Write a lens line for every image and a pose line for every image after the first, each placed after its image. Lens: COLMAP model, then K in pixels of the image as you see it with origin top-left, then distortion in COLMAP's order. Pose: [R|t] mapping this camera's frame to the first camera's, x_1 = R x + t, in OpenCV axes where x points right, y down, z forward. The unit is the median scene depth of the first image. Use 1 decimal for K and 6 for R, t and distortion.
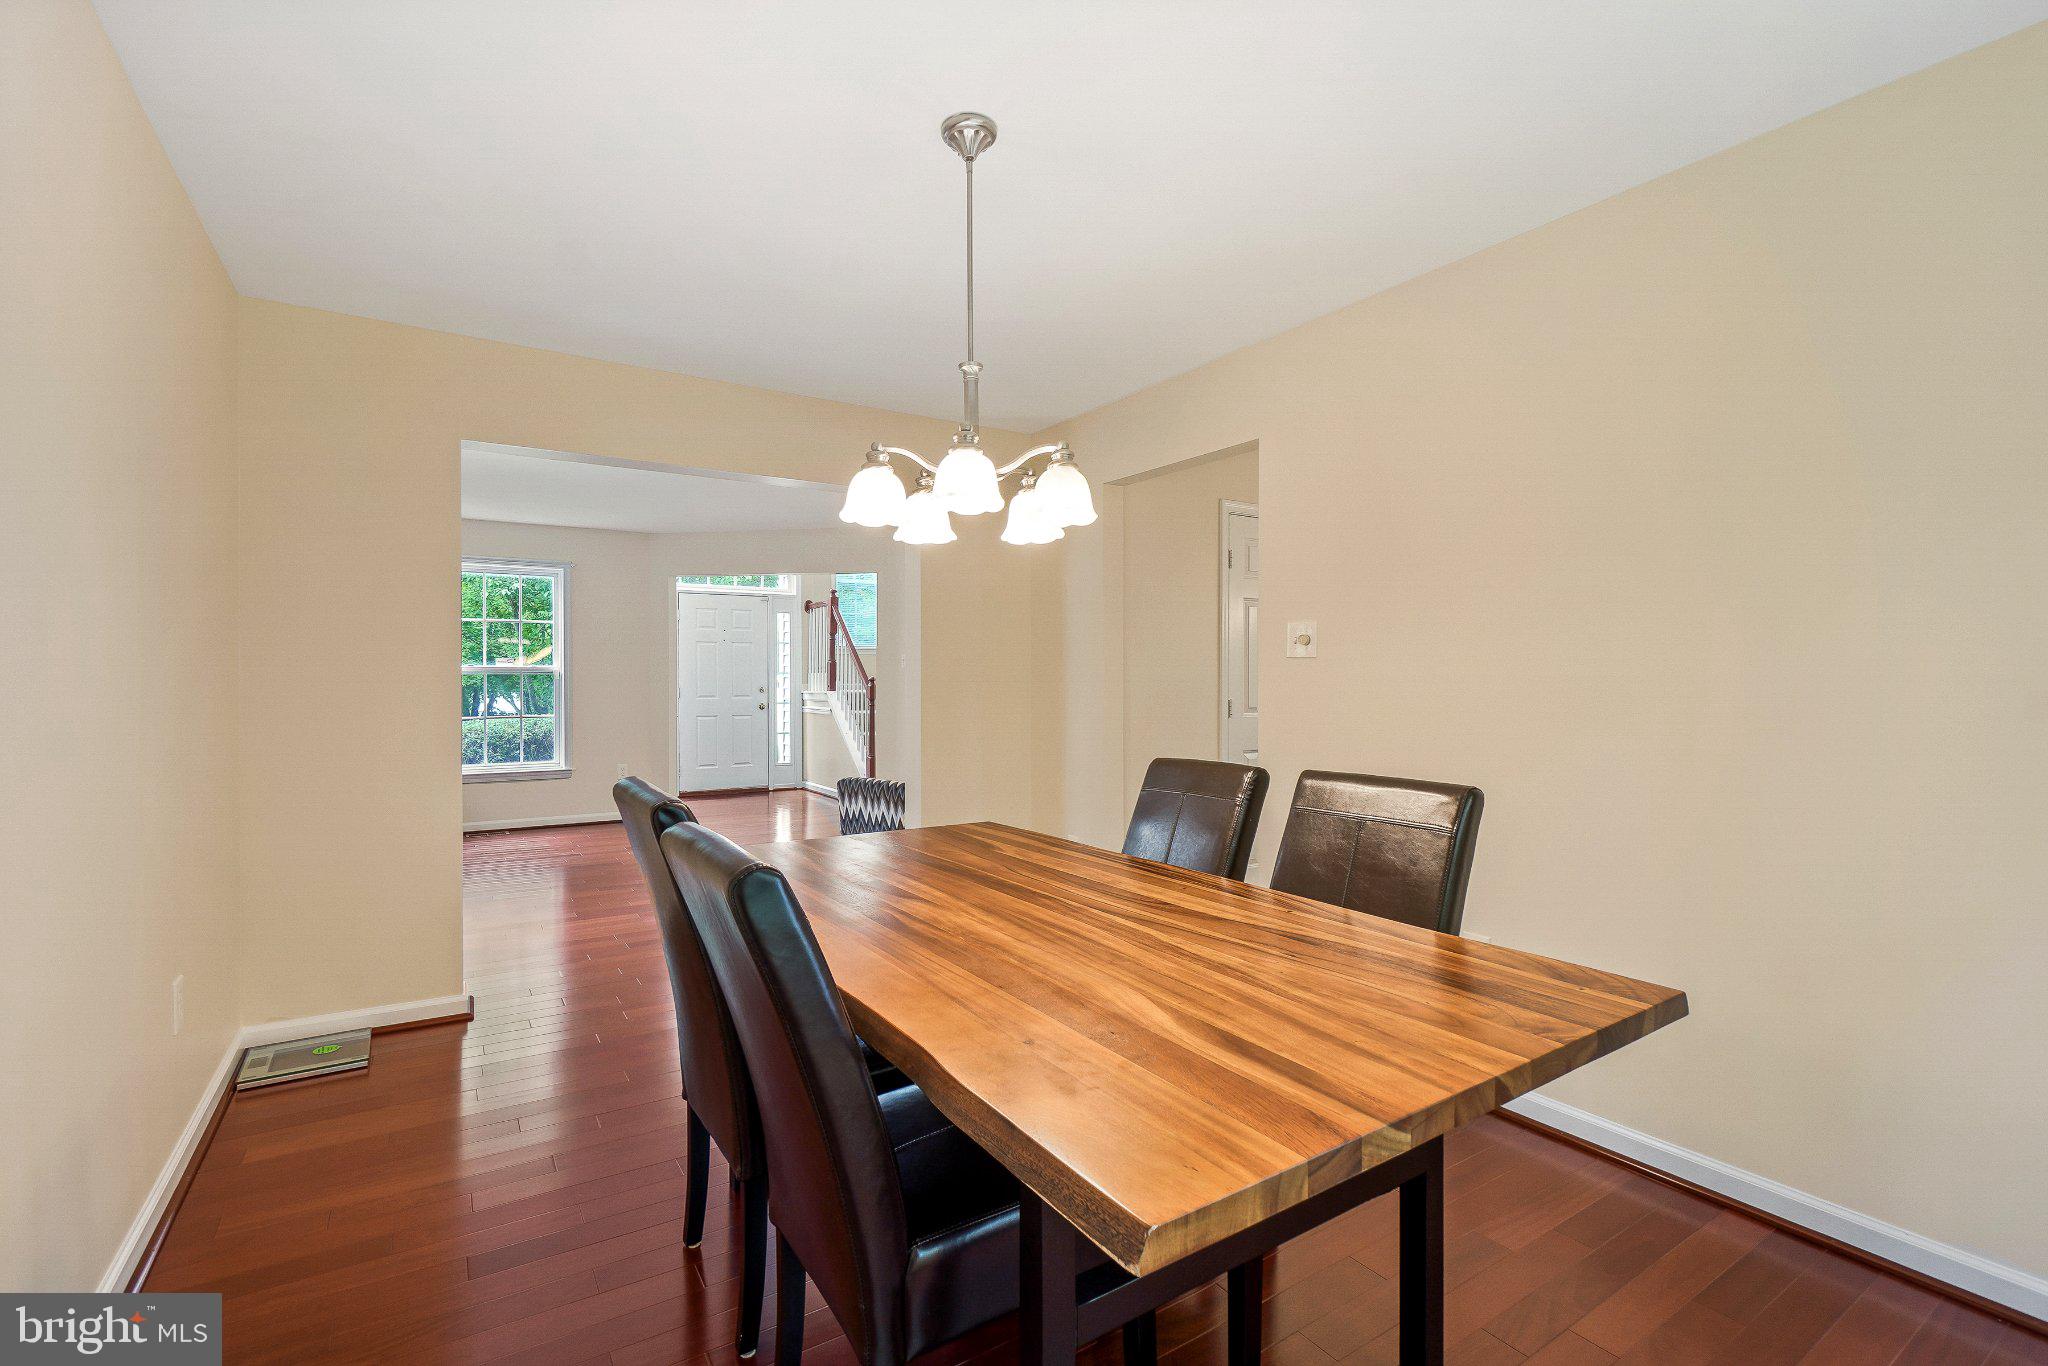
lens RADIAL K [[899.5, 0, 1026.9], [0, 899.5, 666.6], [0, 0, 1]] dist [-0.000603, -0.001211]
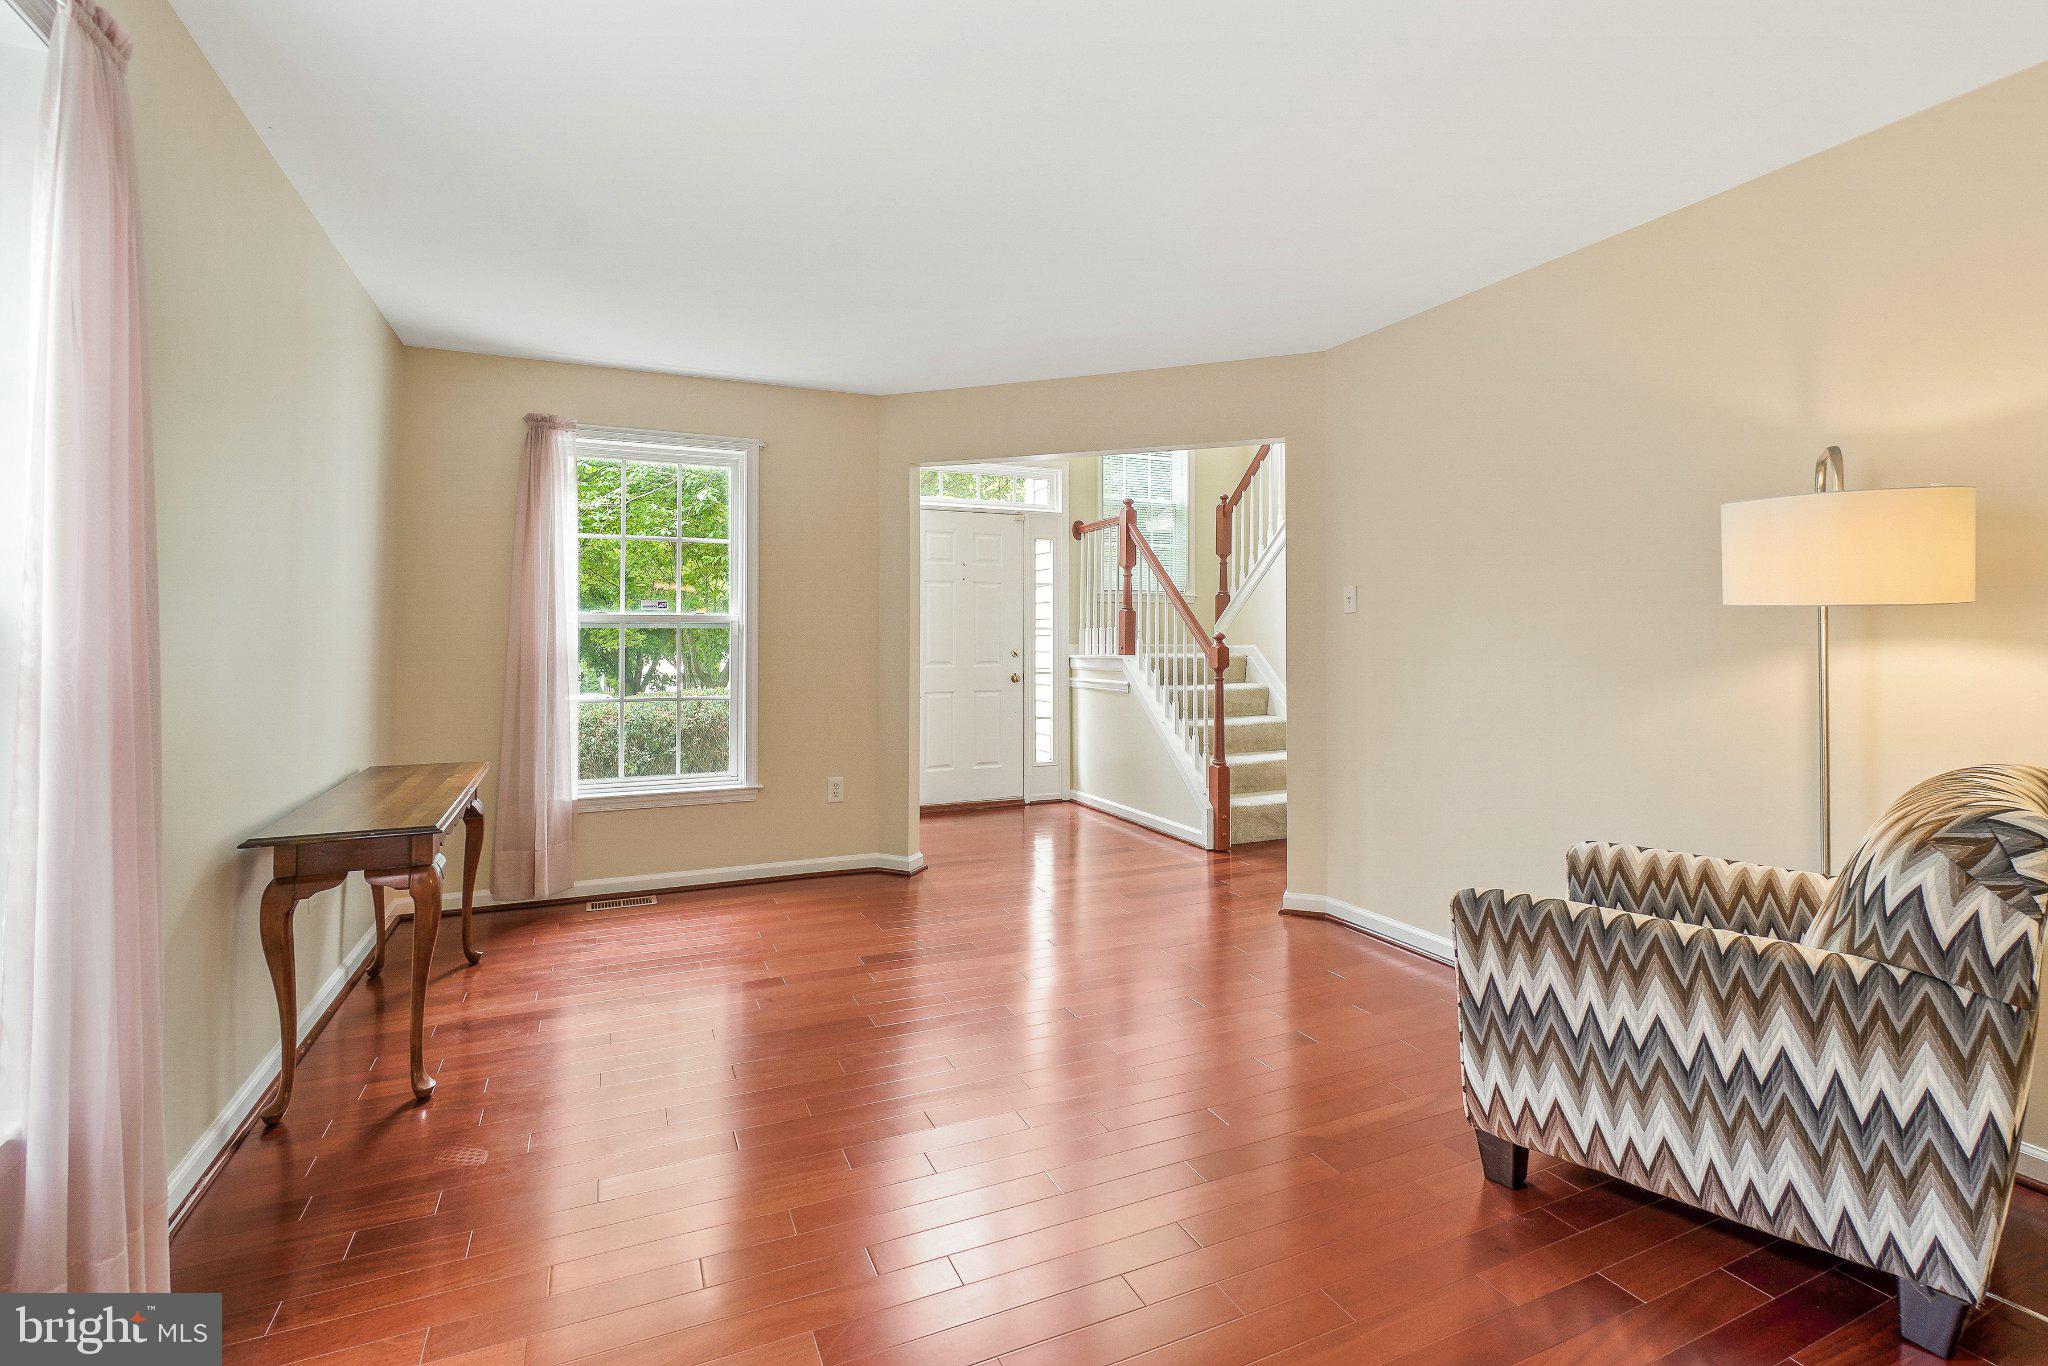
lens RADIAL K [[917.3, 0, 1030.1], [0, 917.3, 610.0], [0, 0, 1]] dist [-0.000738, -0.000249]
pose [[0.988049, -0.002387, -0.154123, -0.177900], [-0.000914, 0.999772, -0.021345, 0.008453], [0.154139, 0.021230, 0.987821, 0.324043]]
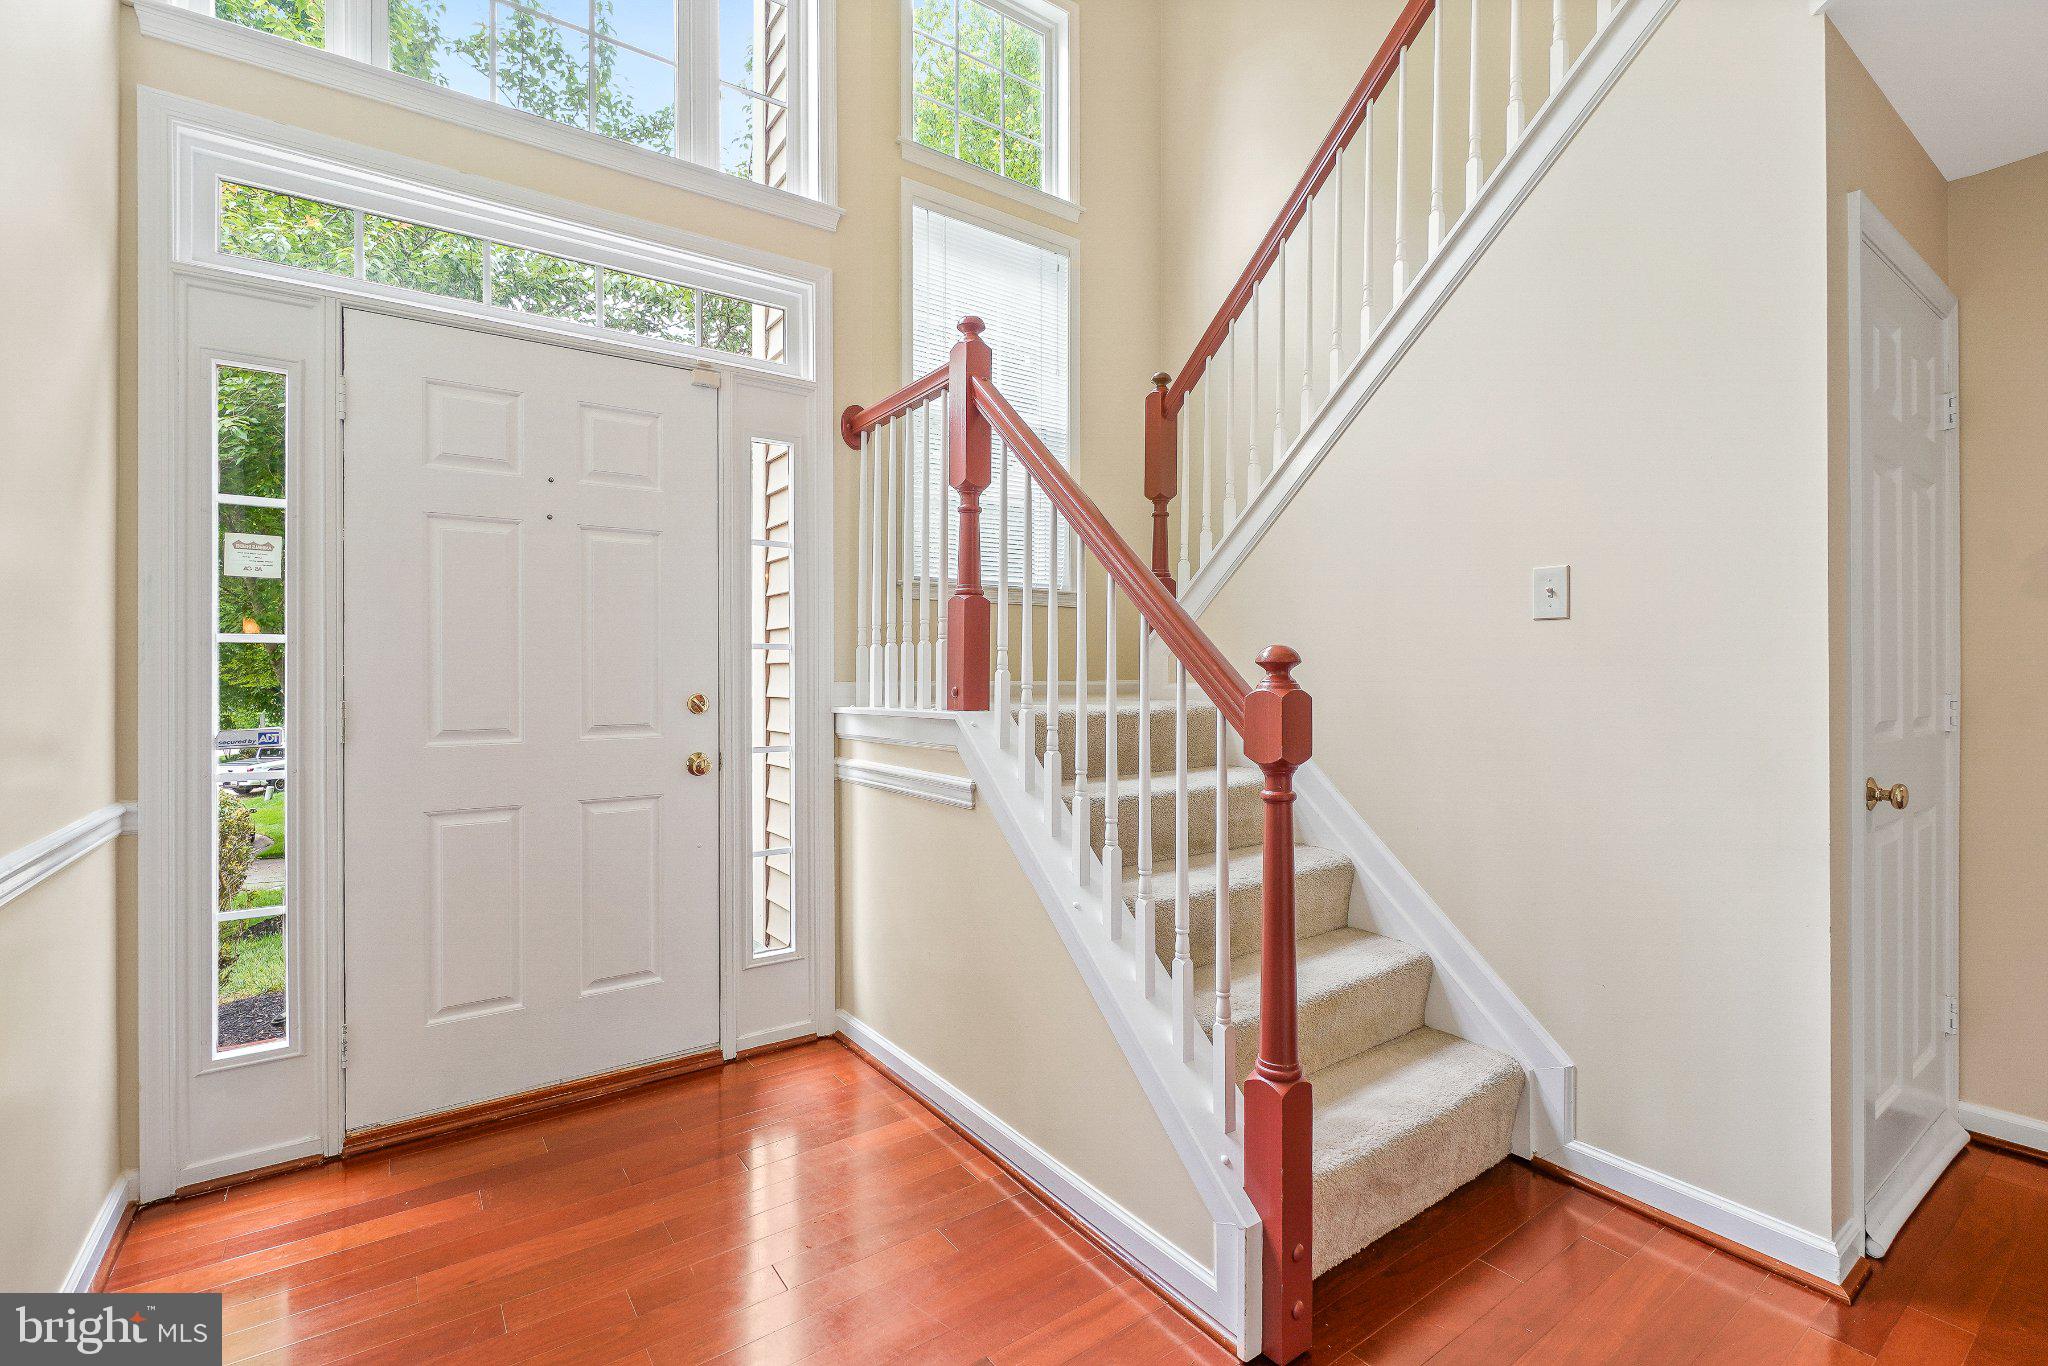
lens RADIAL K [[921.3, 0, 1010.6], [0, 921.3, 656.1], [0, 0, 1]] dist [-0.039066, 0.000427]
pose [[0.999813, -0.001372, 0.019309, -0.202894], [0.001535, 0.999963, -0.008405, 0.013358], [-0.019297, 0.008433, 0.999778, 0.712490]]
